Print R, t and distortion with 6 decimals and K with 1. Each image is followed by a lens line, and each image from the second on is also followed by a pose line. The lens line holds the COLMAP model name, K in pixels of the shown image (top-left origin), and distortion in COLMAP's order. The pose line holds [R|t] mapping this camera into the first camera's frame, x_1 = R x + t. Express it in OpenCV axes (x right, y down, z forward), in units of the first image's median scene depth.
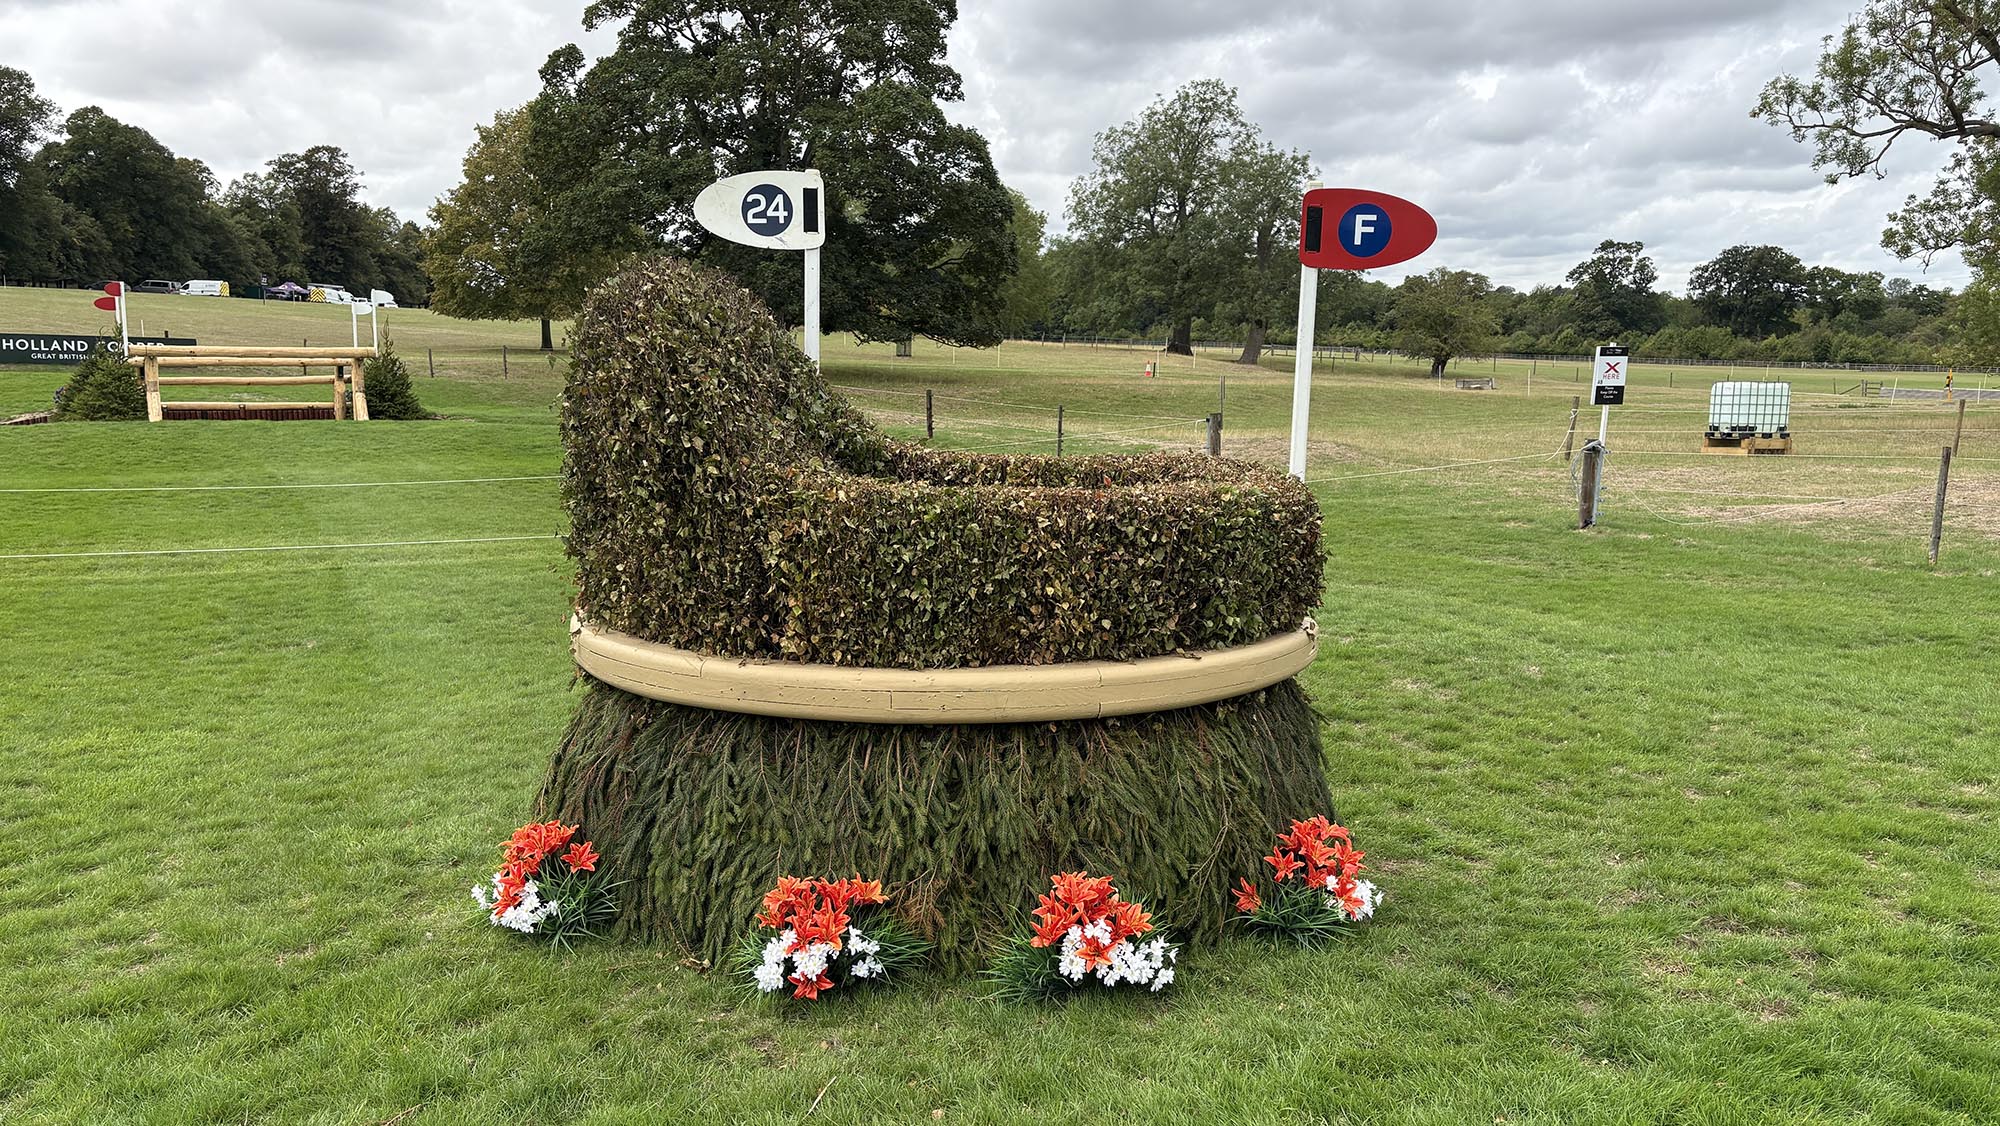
lens RADIAL K [[1558.7, 0, 1000.0], [0, 1558.7, 563.0], [0, 0, 1]] dist [0.079398, -0.057860]
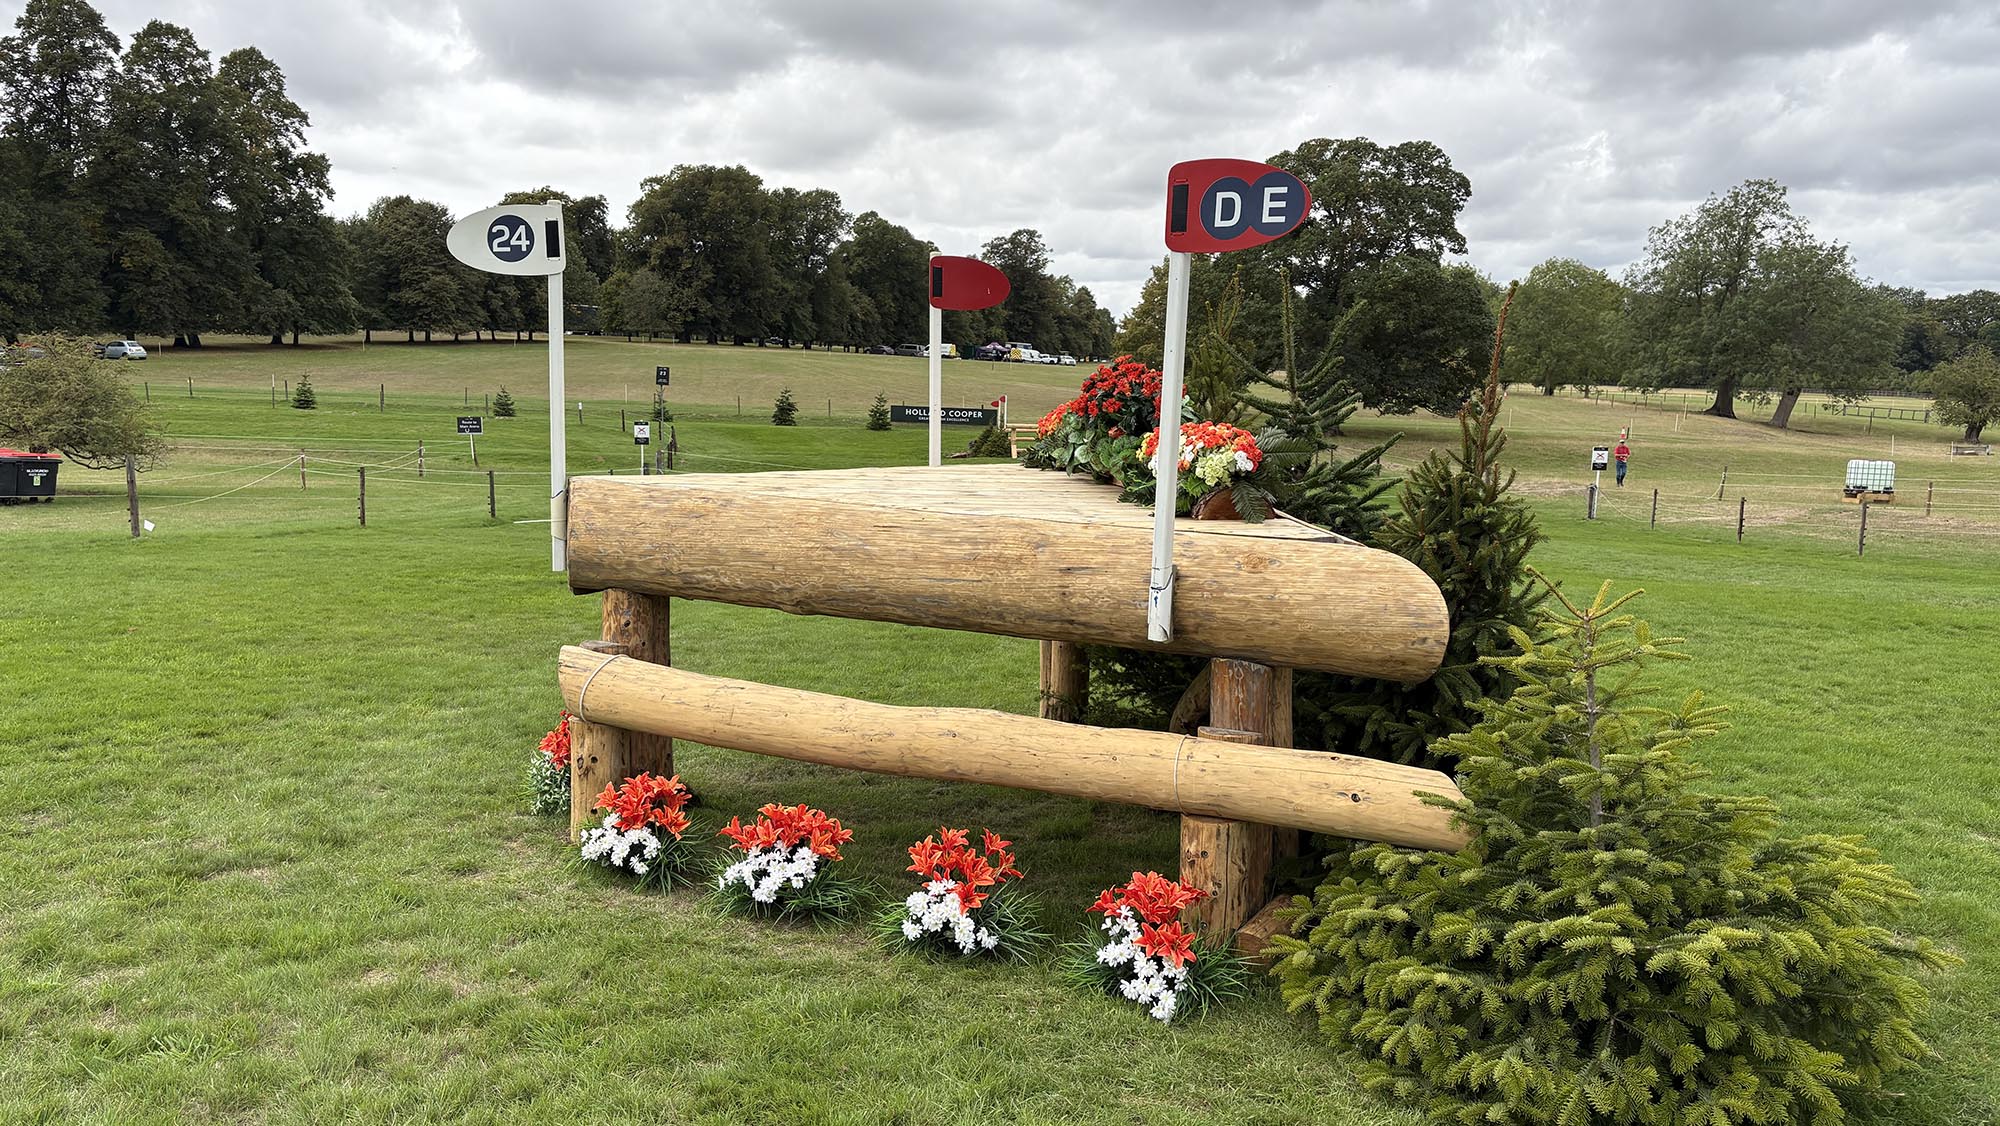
lens RADIAL K [[1558.7, 0, 1000.0], [0, 1558.7, 563.0], [0, 0, 1]] dist [0.079398, -0.057860]
pose [[0.922352, 0.057210, -0.382090, 0.053389], [-0.066399, 0.997734, -0.010894, 0.015270], [0.380601, 0.035418, 0.924061, -0.186437]]
